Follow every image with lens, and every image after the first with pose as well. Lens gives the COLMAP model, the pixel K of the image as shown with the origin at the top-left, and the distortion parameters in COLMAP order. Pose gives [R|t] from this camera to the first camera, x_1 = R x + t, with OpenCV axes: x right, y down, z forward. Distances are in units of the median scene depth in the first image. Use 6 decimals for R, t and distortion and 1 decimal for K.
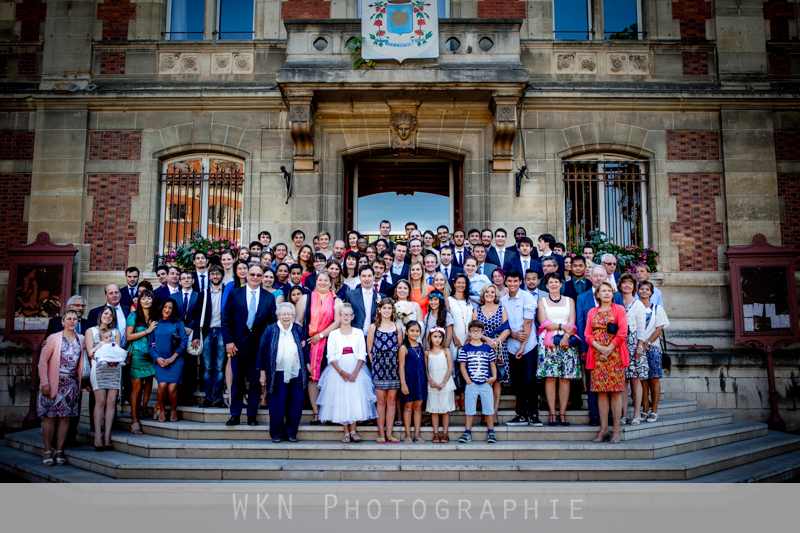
lens RADIAL K [[775.8, 0, 400.2], [0, 775.8, 264.1], [0, 0, 1]] dist [-0.005380, 0.000000]
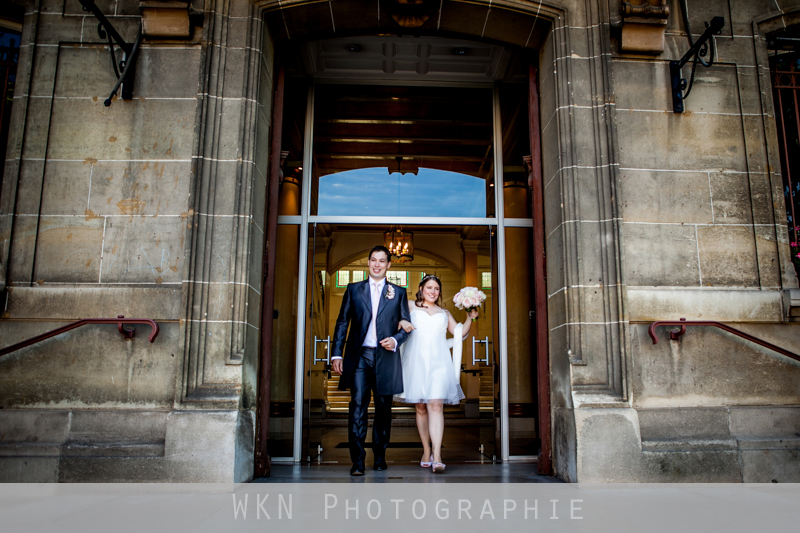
lens RADIAL K [[596.9, 0, 430.8], [0, 596.9, 288.8], [0, 0, 1]] dist [-0.022898, 0.009516]
pose [[0.997187, 0.009097, 0.074406, -0.007192], [-0.004821, 0.998337, -0.057438, 0.028638], [-0.074804, 0.056918, 0.995573, 0.688689]]
